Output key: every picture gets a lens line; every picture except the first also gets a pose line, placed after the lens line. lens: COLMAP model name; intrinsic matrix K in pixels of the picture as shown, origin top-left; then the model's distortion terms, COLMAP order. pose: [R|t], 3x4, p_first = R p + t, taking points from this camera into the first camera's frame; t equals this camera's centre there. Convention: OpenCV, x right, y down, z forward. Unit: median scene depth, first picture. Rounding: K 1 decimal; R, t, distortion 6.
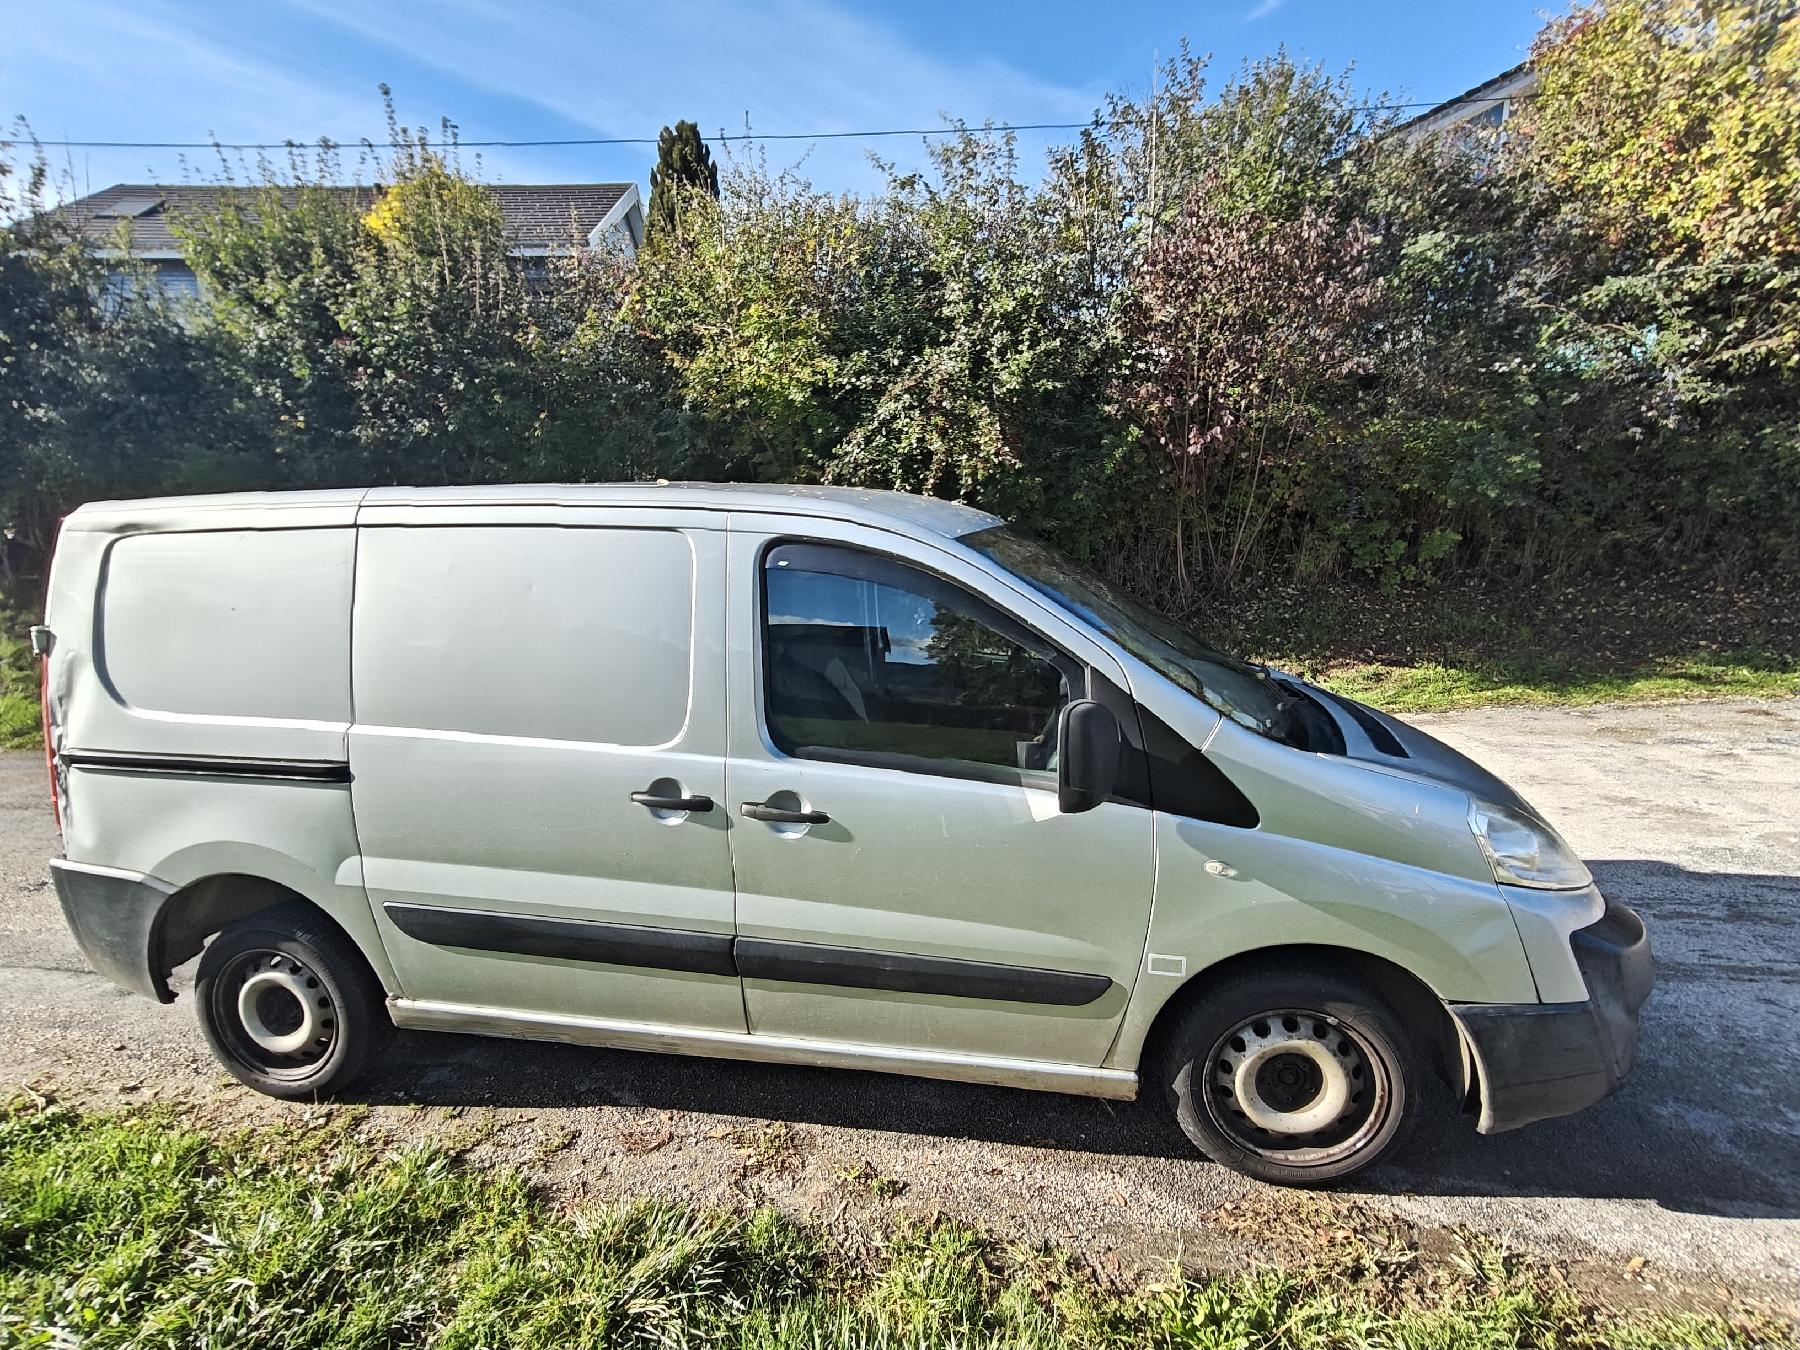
lens RADIAL K [[887.6, 0, 892.5], [0, 887.6, 675.3], [0, 0, 1]] dist [0.004948, 0.007954]
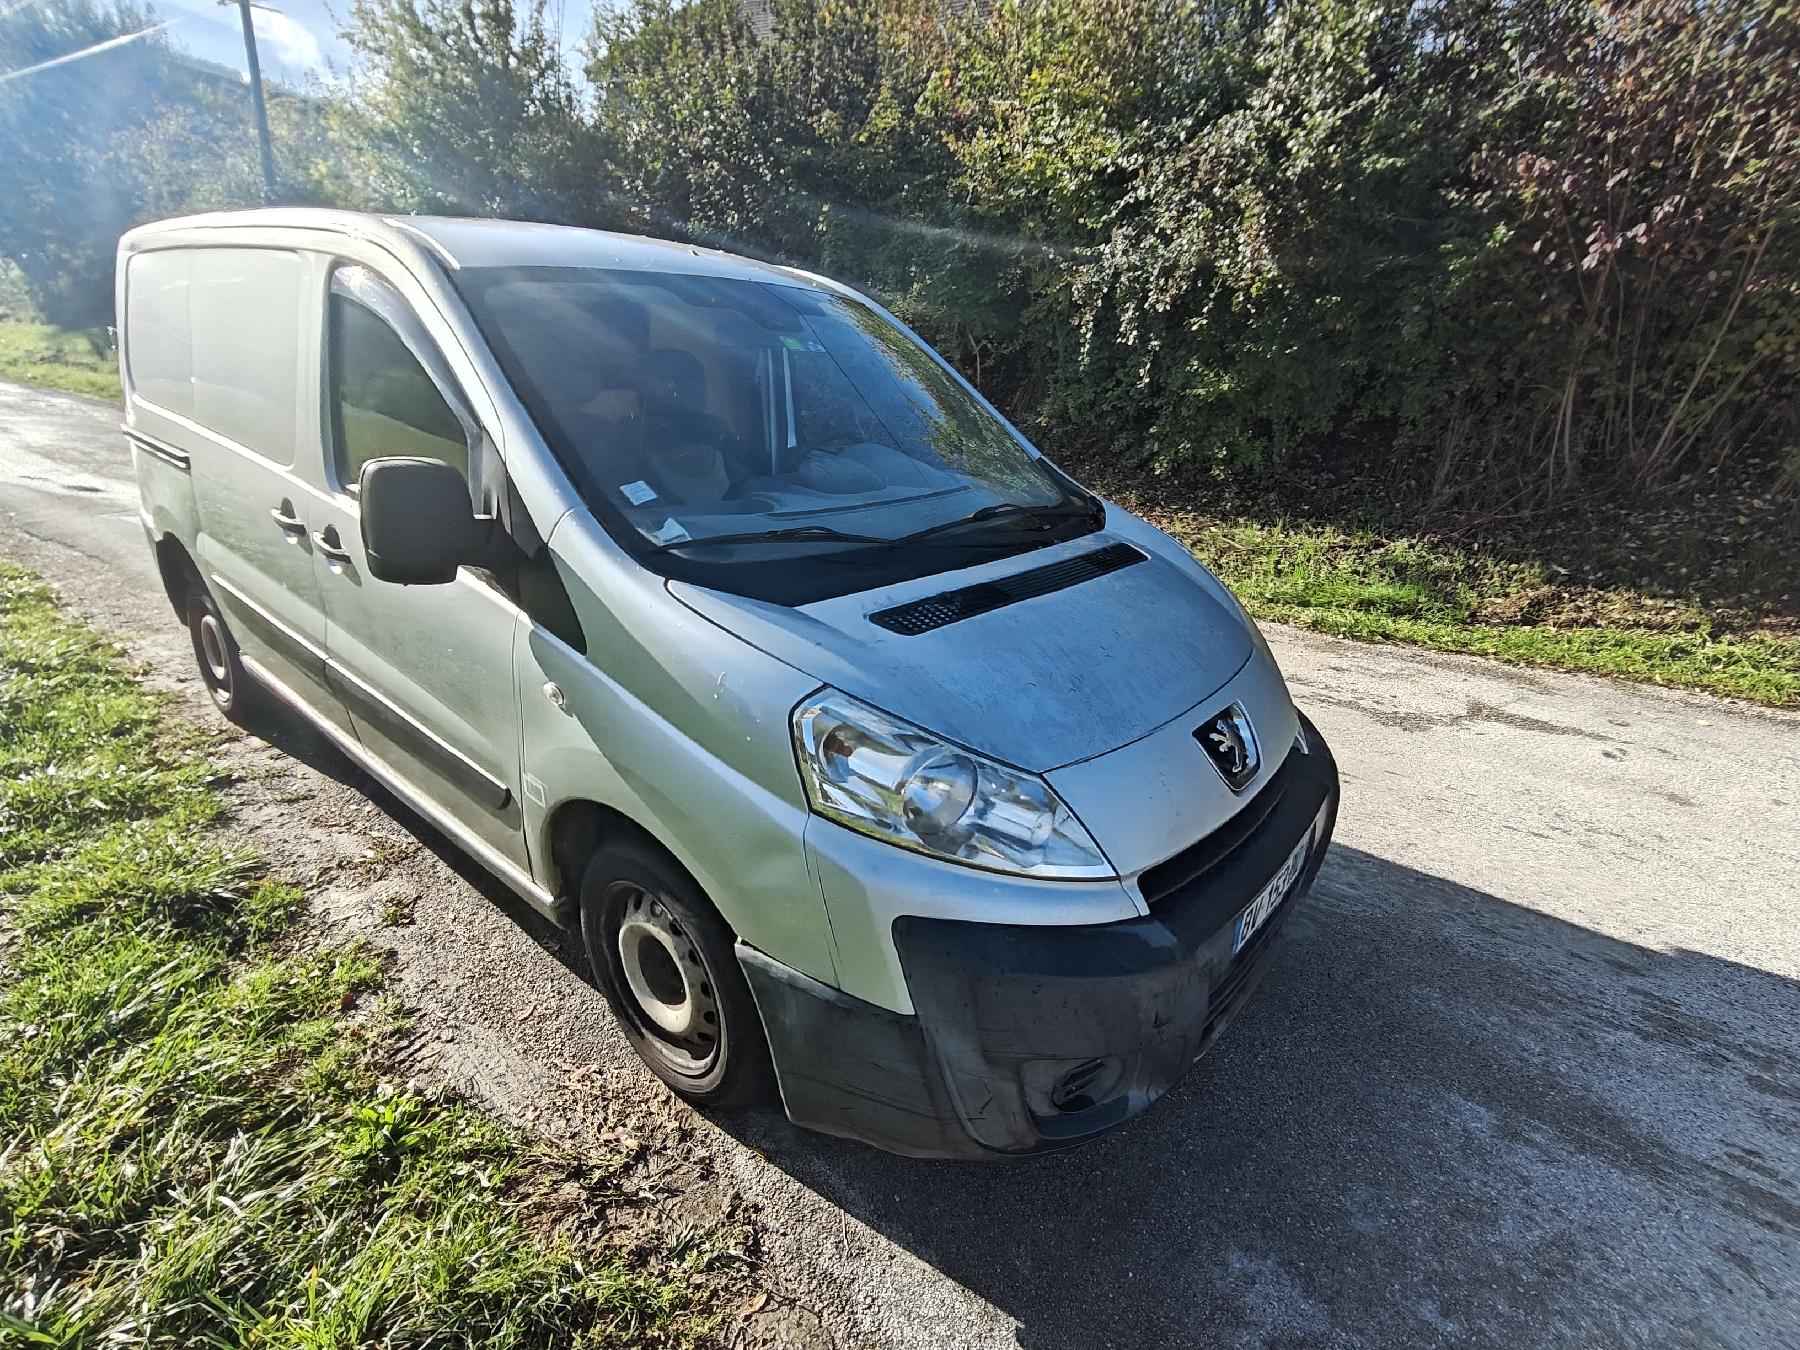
lens RADIAL K [[887.6, 0, 897.9], [0, 887.6, 684.5], [0, 0, 1]] dist [0.004948, 0.007954]
pose [[0.856146, 0.248324, -0.453155, 0.277809], [-0.164260, 0.962259, 0.216970, -0.006761], [0.489932, -0.111322, 0.864624, 0.120627]]
